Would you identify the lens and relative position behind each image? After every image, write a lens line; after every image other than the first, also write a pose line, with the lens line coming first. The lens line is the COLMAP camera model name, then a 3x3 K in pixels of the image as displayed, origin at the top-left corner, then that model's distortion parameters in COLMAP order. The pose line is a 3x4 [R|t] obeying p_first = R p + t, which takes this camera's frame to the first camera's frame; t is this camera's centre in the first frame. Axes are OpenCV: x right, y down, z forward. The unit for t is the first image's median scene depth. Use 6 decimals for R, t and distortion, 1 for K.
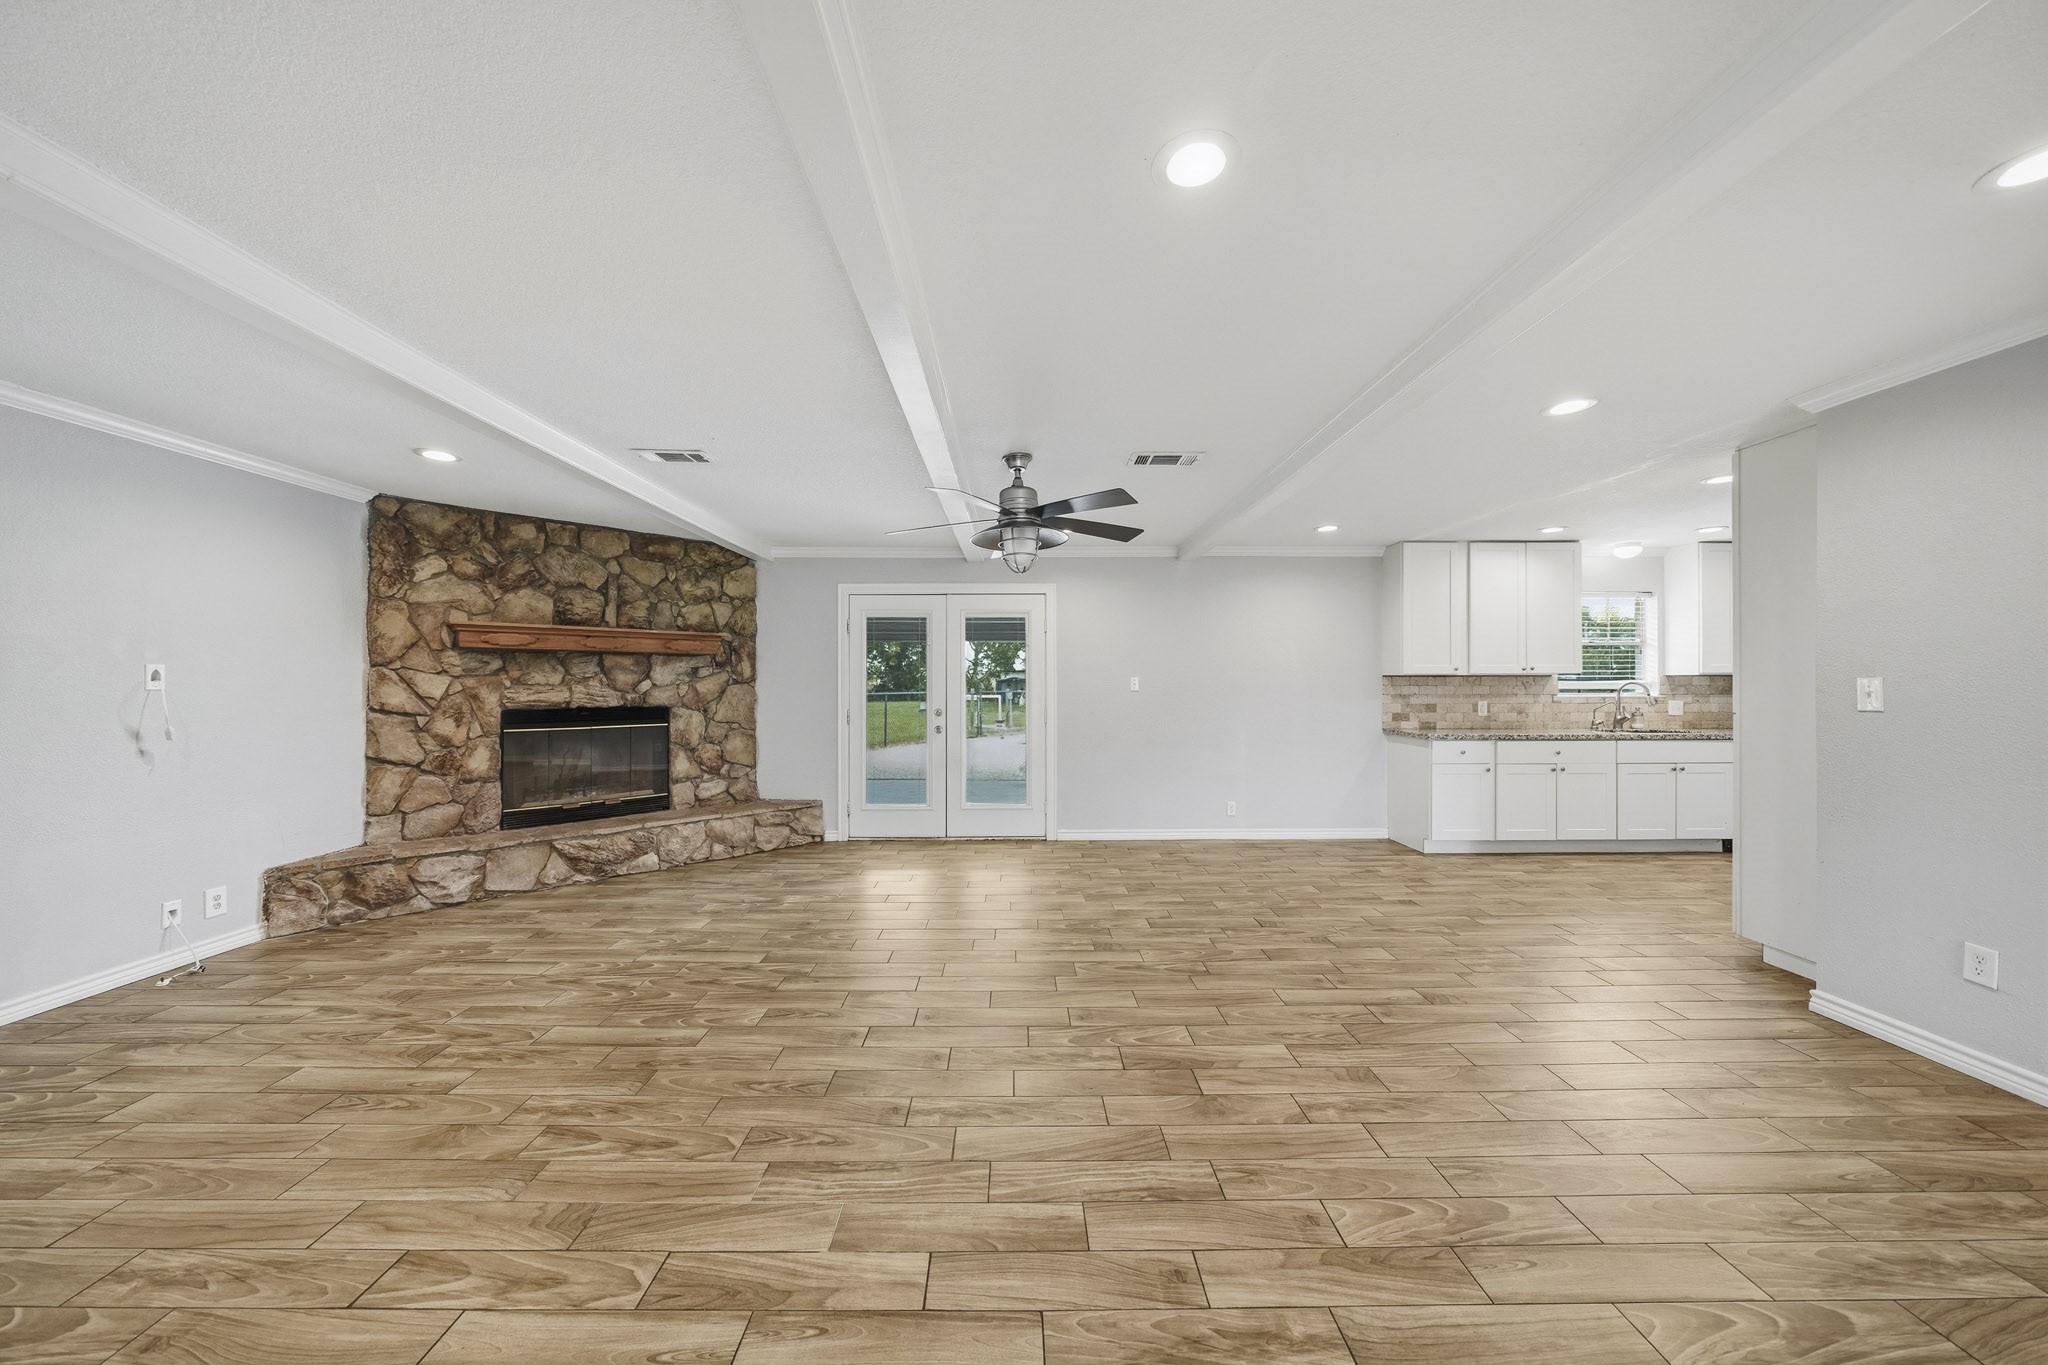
lens RADIAL K [[689.8, 0, 1021.3], [0, 689.8, 684.9], [0, 0, 1]] dist [-0.010945, 0.001429]
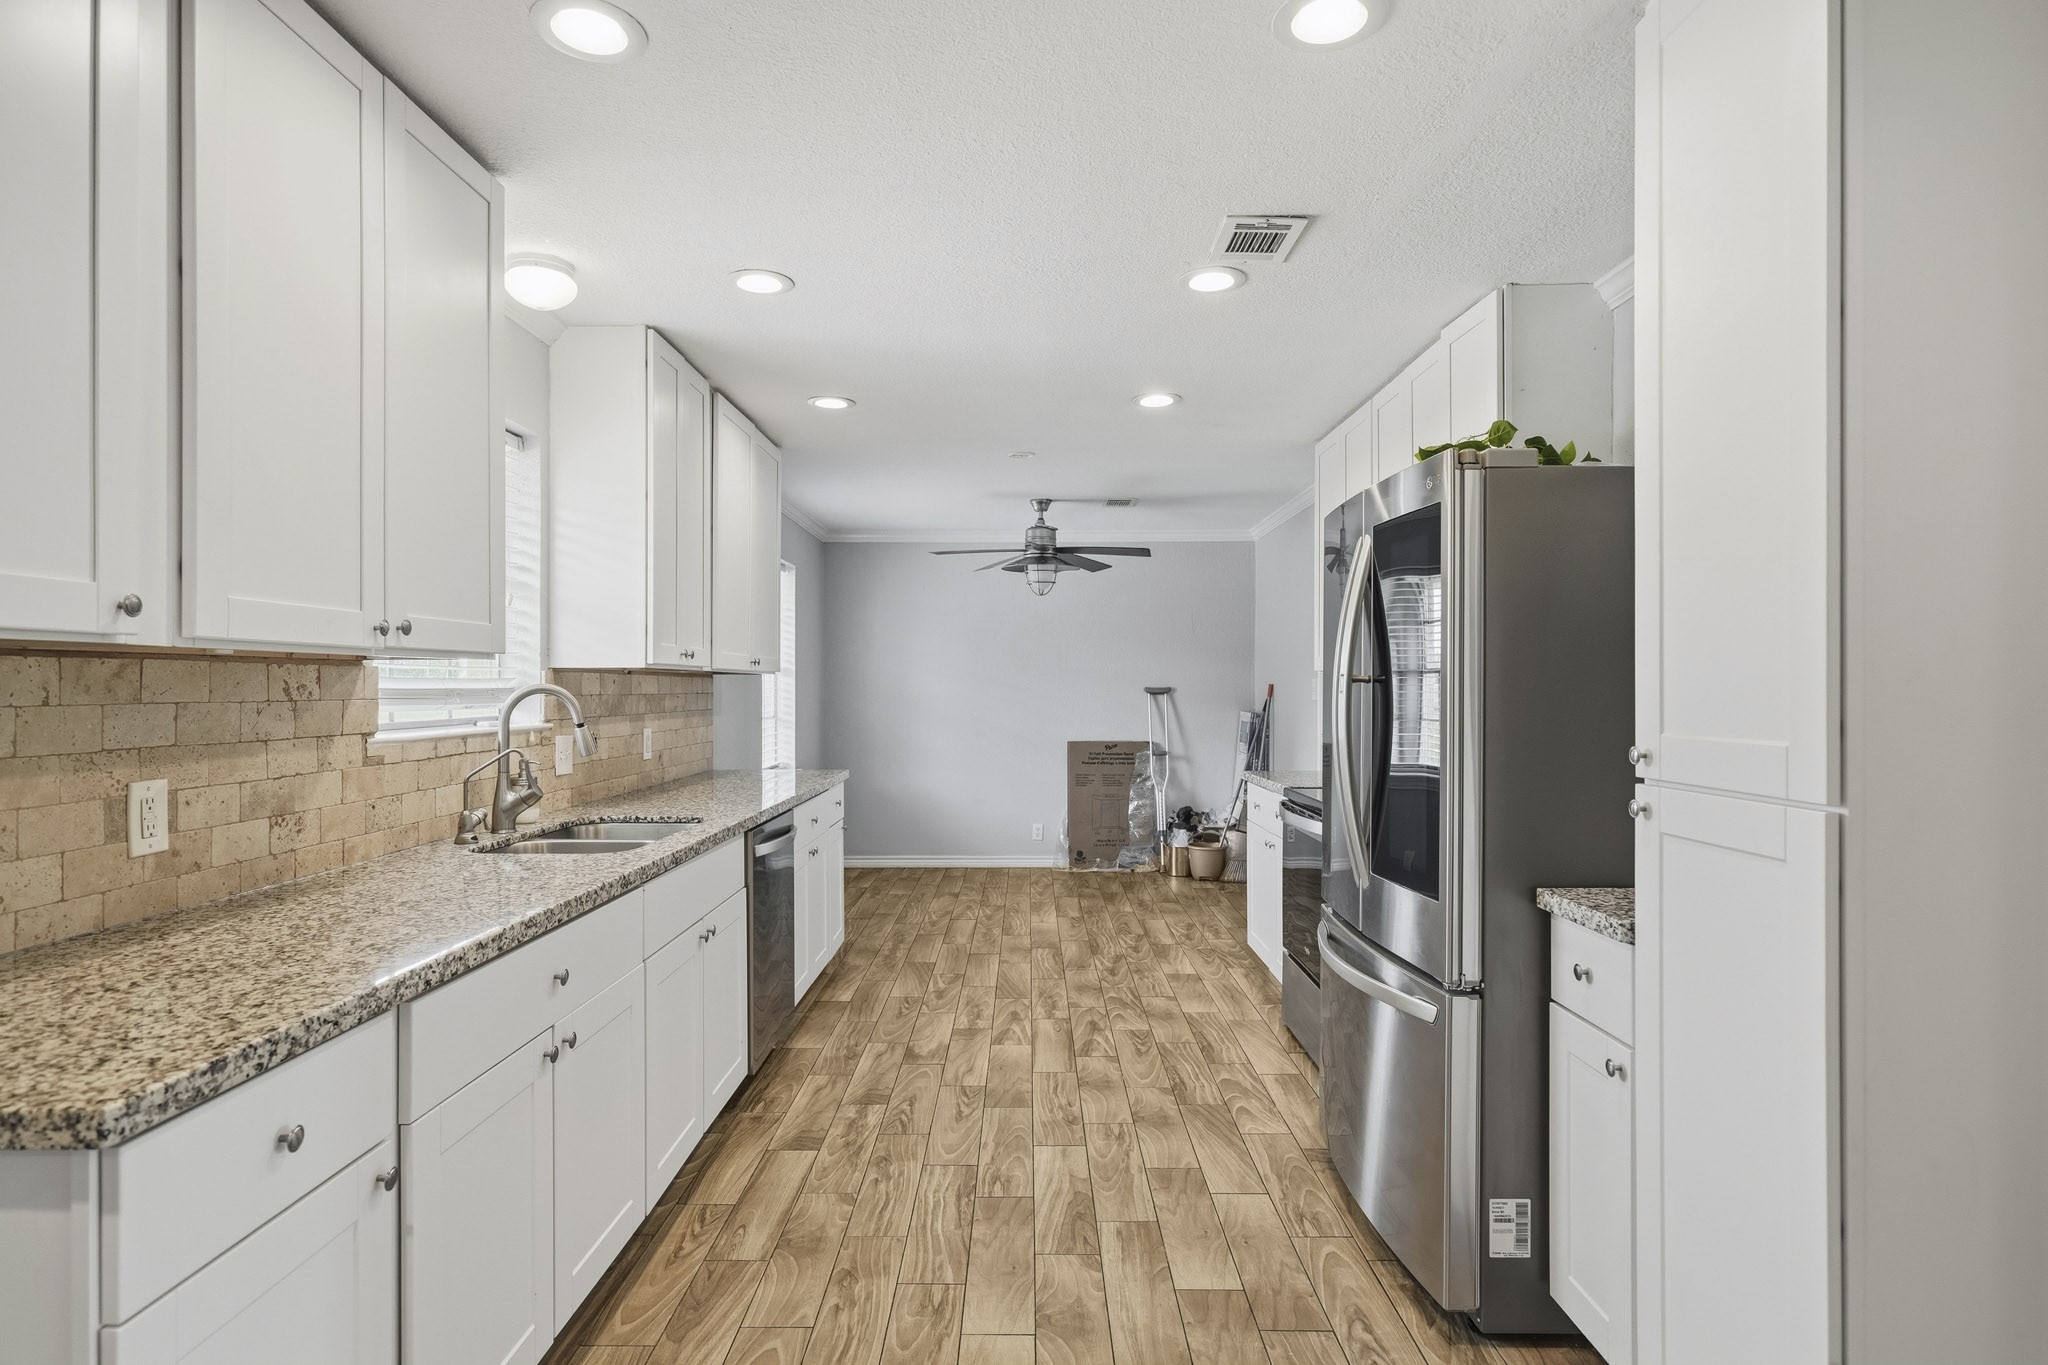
lens RADIAL K [[1098.4, 0, 1030.5], [0, 1098.4, 687.4], [0, 0, 1]] dist [-0.001162, 0.000686]
pose [[0.009509, 0.000035, 0.999955, 0.462393], [-0.000933, 1.000000, -0.000027, -0.005181], [-0.999954, -0.000933, 0.009509, 0.966281]]
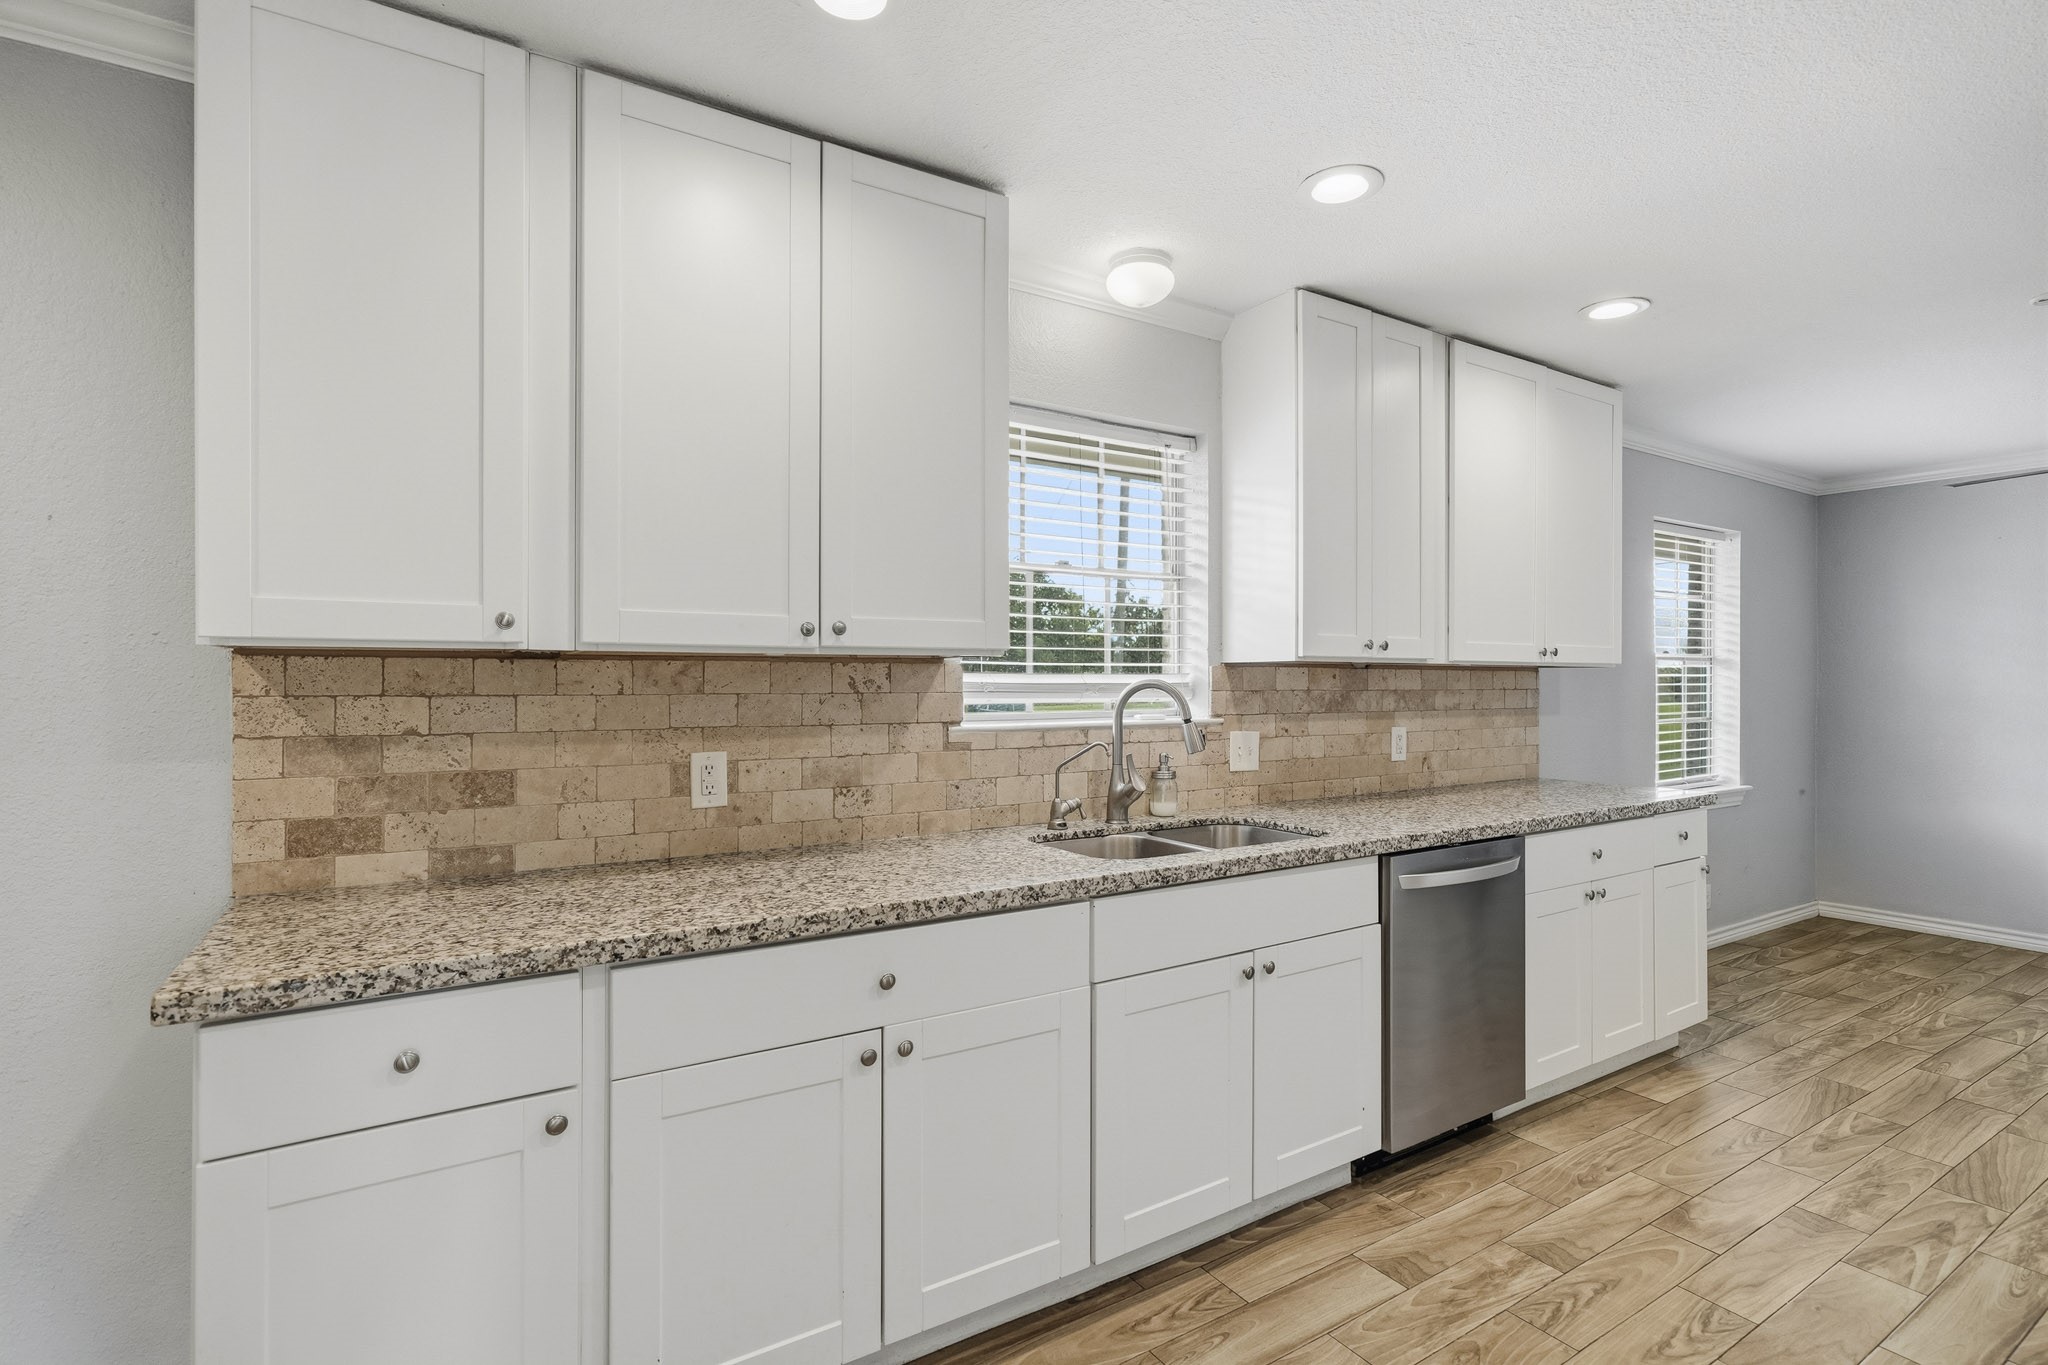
lens RADIAL K [[968.3, 0, 1015.5], [0, 968.3, 680.9], [0, 0, 1]] dist [-0.008963, 0.004133]
pose [[0.852361, 0.001745, 0.522952, 0.753163], [-0.002042, 0.999998, -0.000009, -0.005803], [-0.522951, -0.001061, 0.852362, 0.806796]]
